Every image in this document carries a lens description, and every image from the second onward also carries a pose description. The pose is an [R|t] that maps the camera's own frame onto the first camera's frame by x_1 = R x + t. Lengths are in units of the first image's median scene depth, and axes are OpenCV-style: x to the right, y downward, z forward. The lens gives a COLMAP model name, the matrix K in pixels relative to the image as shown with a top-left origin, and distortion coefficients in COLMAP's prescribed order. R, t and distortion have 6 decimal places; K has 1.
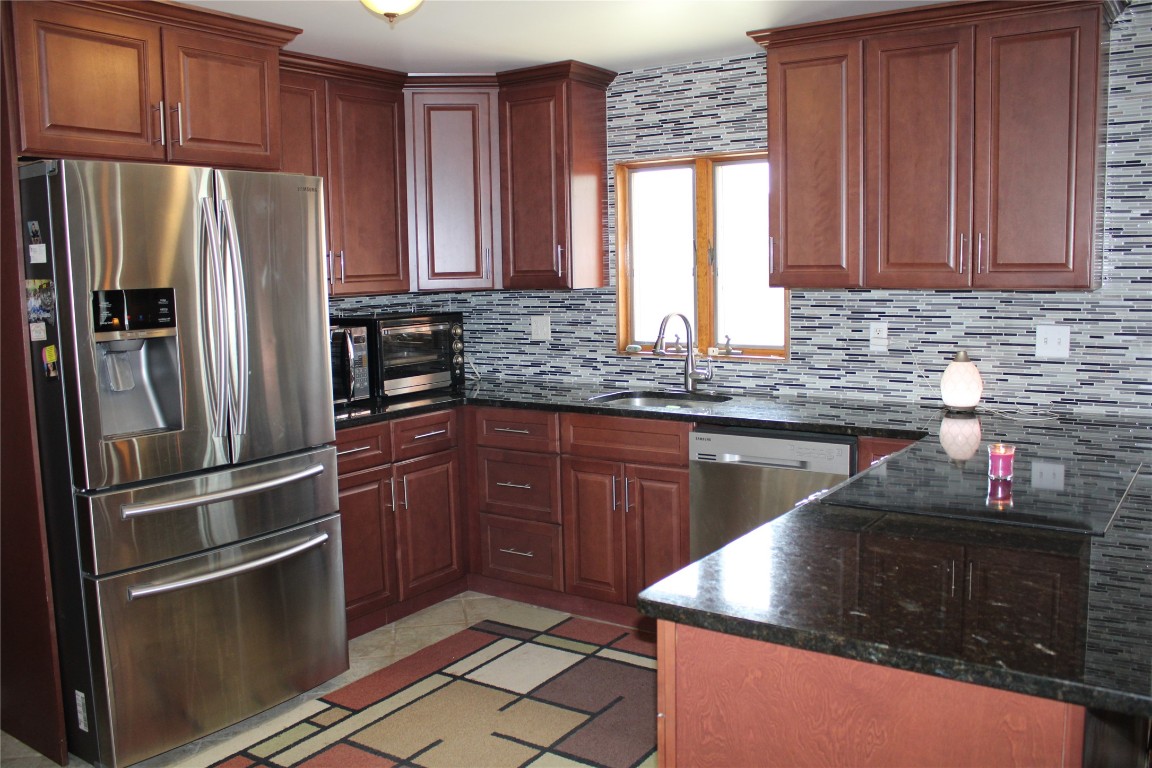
lens RADIAL K [[964.4, 0, 576.0], [0, 964.4, 384.0], [0, 0, 1]] dist [-0.173074, 0.151597]
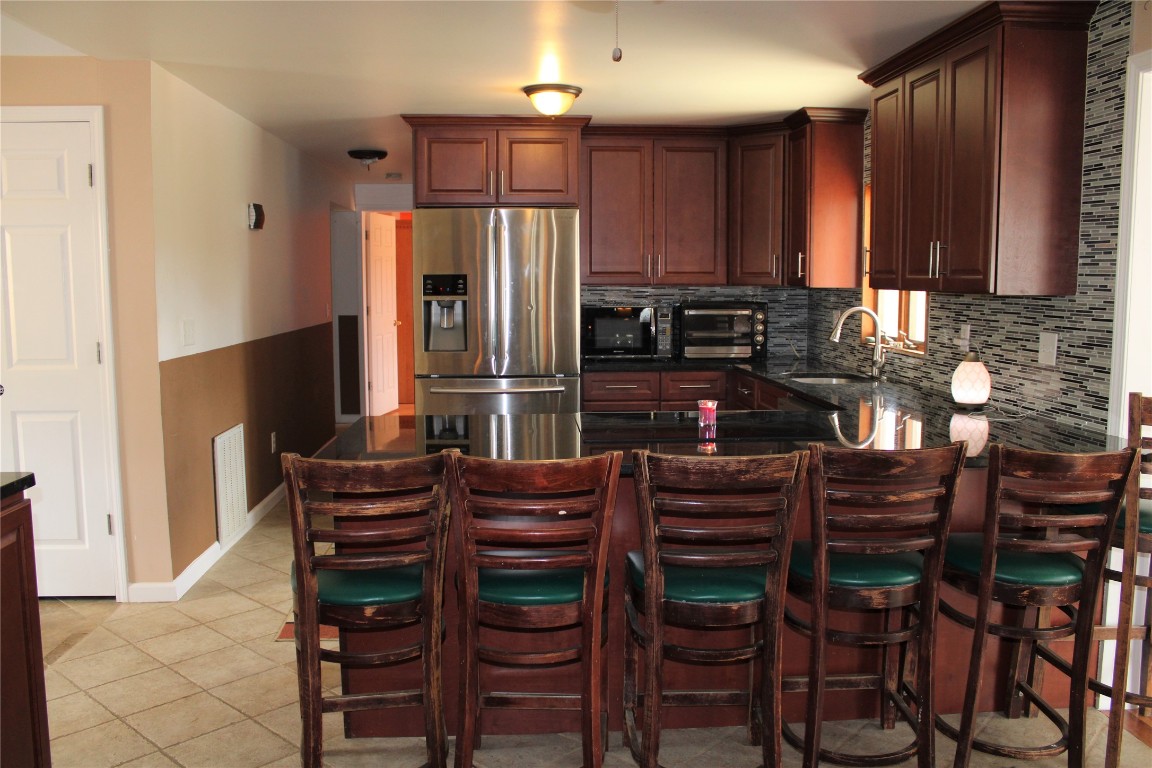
lens RADIAL K [[950.1, 0, 576.0], [0, 950.1, 384.0], [0, 0, 1]] dist [-0.161874, 0.135169]
pose [[0.622501, 0.107163, -0.775247, 0.823966], [-0.106218, 0.992984, 0.051972, -0.004670], [0.775377, 0.049993, 0.629516, -0.008597]]
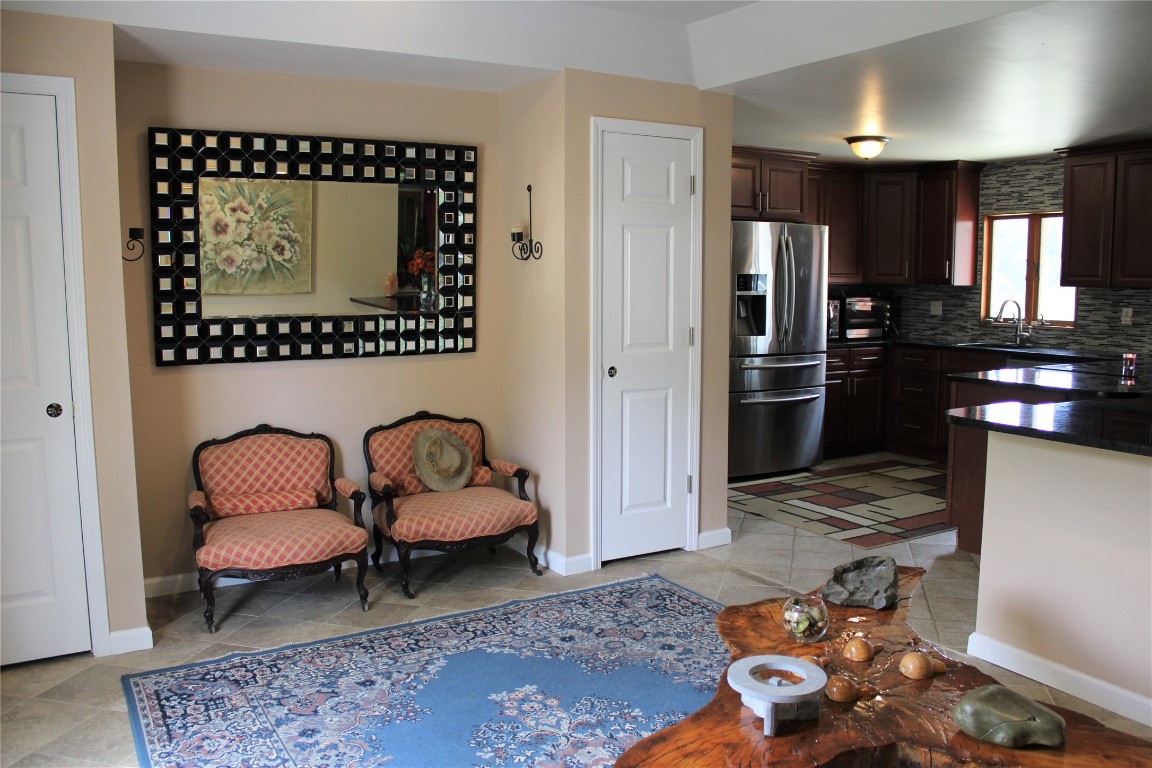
lens RADIAL K [[960.8, 0, 576.0], [0, 960.8, 384.0], [0, 0, 1]] dist [-0.185522, 0.197010]
pose [[0.906590, 0.068969, -0.416339, 0.104232], [-0.070881, 0.997425, 0.010883, 0.125083], [0.416018, 0.019644, 0.909144, -0.947717]]
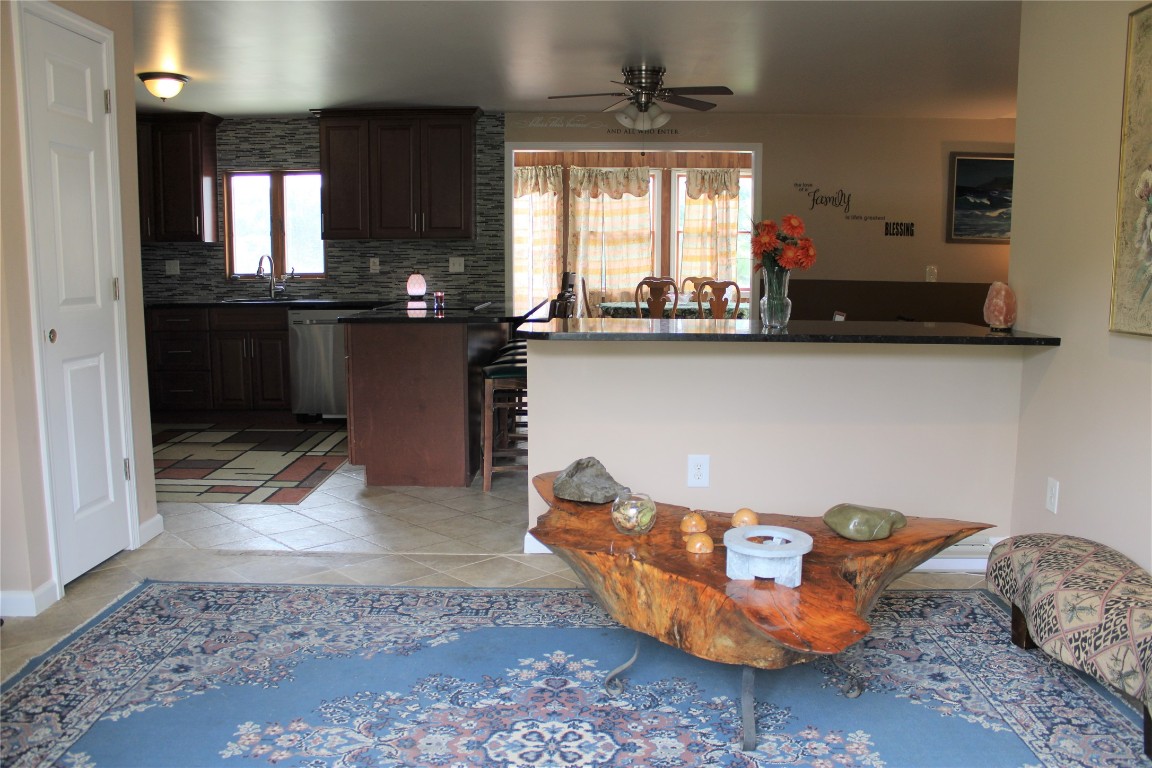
lens RADIAL K [[964.4, 0, 576.0], [0, 964.4, 384.0], [0, 0, 1]] dist [-0.173074, 0.151597]
pose [[0.833854, -0.050627, 0.549659, -0.417988], [0.048770, 0.998648, 0.017996, 0.173156], [-0.549827, 0.011800, 0.835195, -0.851915]]
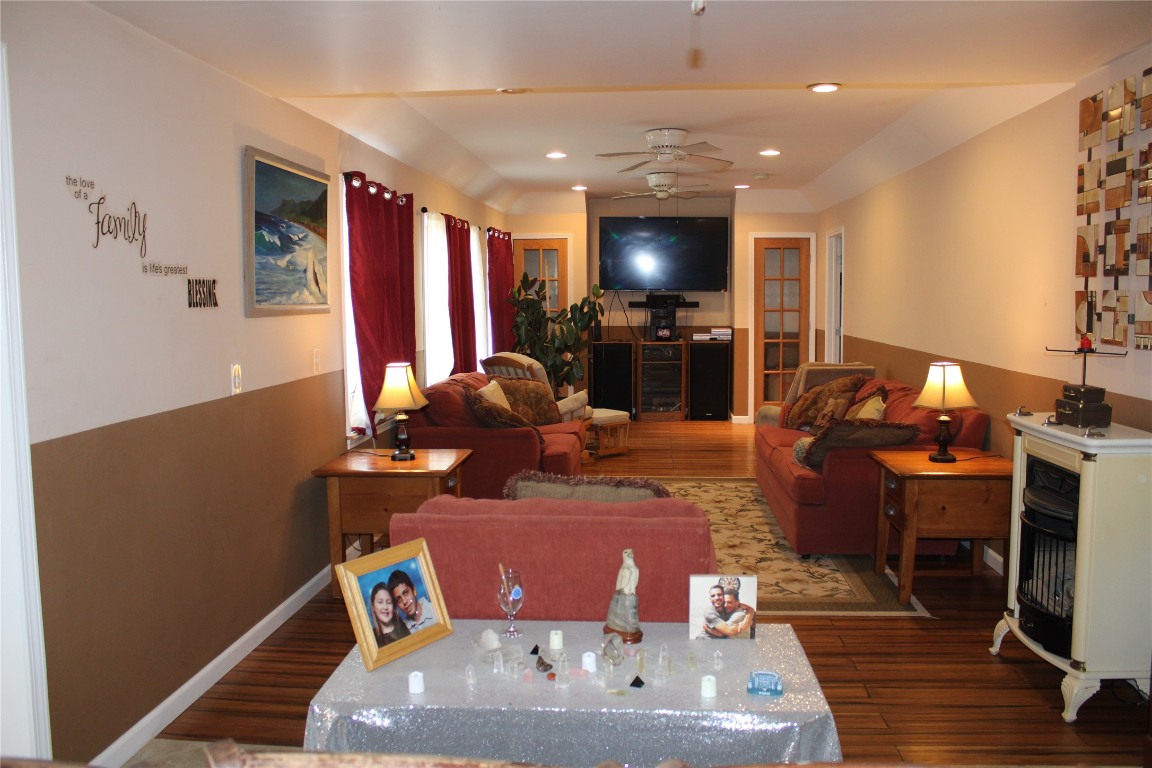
lens RADIAL K [[964.4, 0, 576.0], [0, 964.4, 384.0], [0, 0, 1]] dist [-0.173074, 0.151597]
pose [[-0.505819, -0.056613, 0.860780, 0.204774], [0.124697, 0.982565, 0.137899, -0.062065], [-0.853579, 0.177089, -0.489941, 0.499642]]
